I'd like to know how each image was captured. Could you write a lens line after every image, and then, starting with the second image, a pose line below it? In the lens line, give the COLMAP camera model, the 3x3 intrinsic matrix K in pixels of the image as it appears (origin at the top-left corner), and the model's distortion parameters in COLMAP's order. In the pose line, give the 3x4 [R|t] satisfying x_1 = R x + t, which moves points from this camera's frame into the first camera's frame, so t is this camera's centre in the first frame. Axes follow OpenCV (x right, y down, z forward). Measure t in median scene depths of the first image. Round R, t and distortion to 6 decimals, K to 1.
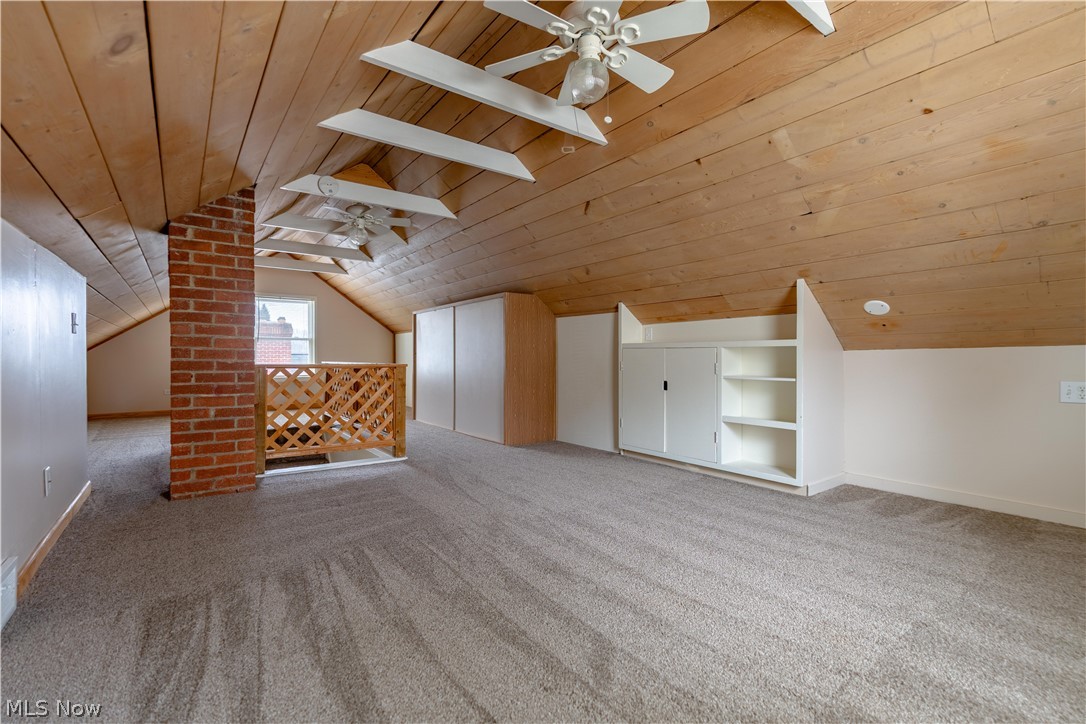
lens RADIAL K [[488.2, 0, 543.9], [0, 488.2, 360.3], [0, 0, 1]] dist [-0.003613, 0.000556]
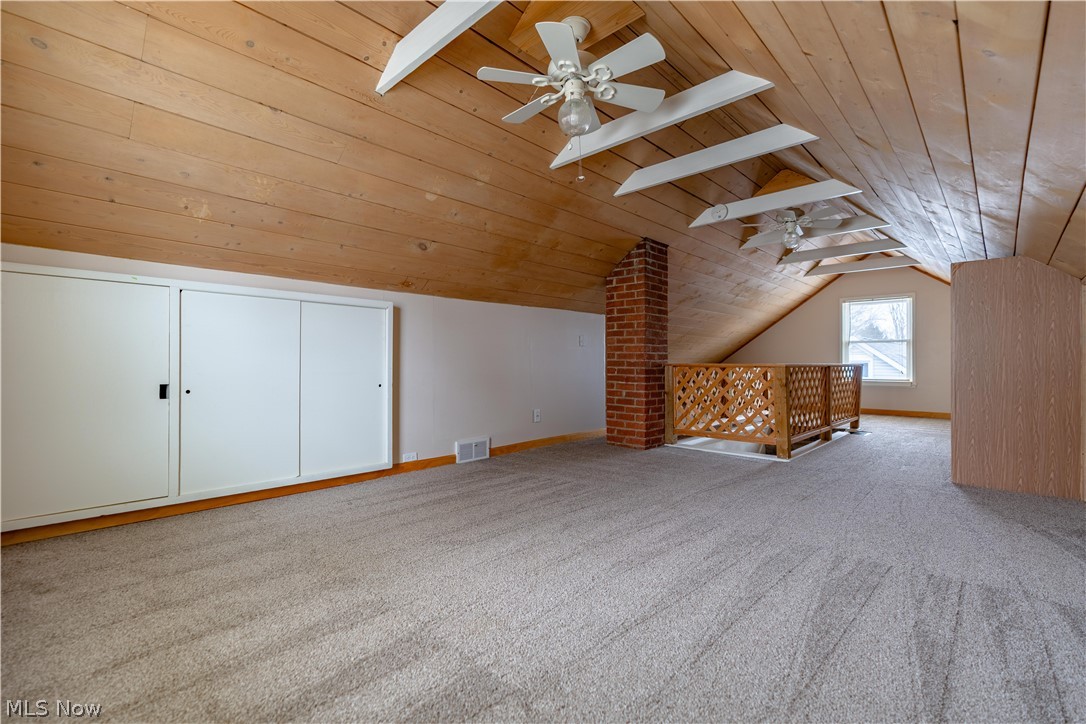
lens RADIAL K [[488.2, 0, 542.9], [0, 488.2, 362.3], [0, 0, 1]] dist [-0.003613, 0.000556]
pose [[0.169312, -0.003795, -0.985555, 0.817662], [-0.006048, 0.999970, -0.004889, 0.016122], [0.985544, 0.006788, 0.169283, 0.481923]]
